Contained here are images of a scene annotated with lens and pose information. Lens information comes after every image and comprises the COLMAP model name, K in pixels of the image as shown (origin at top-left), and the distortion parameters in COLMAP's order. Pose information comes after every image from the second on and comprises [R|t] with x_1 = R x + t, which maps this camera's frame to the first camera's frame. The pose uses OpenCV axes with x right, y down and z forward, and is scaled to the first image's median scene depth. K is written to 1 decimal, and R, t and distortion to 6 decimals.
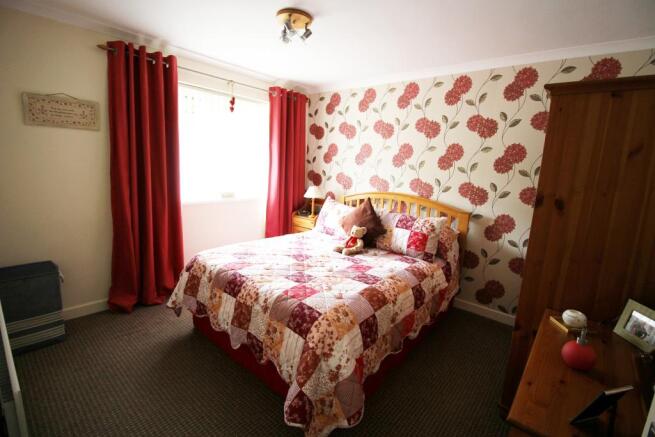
lens RADIAL K [[243.7, 0, 327.5], [0, 243.7, 218.5], [0, 0, 1]] dist [-0.002607, -0.000142]
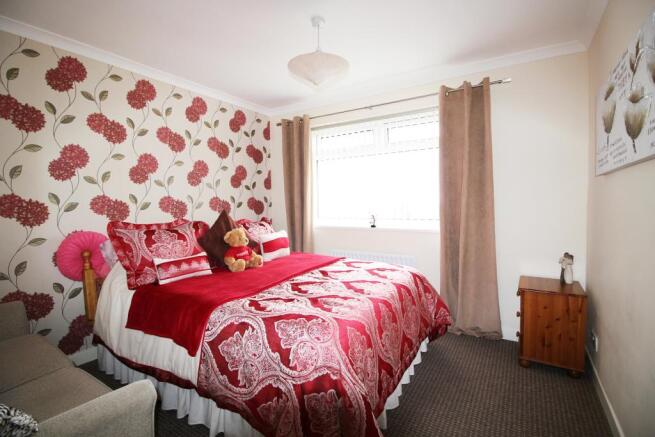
lens RADIAL K [[307.0, 0, 327.5], [0, 307.0, 218.5], [0, 0, 1]] dist [-0.005326, -0.000725]
pose [[-0.041004, -0.142410, 0.988958, -0.687366], [0.174062, 0.973637, 0.147421, -0.143307], [-0.983881, 0.178185, -0.015135, 0.460980]]
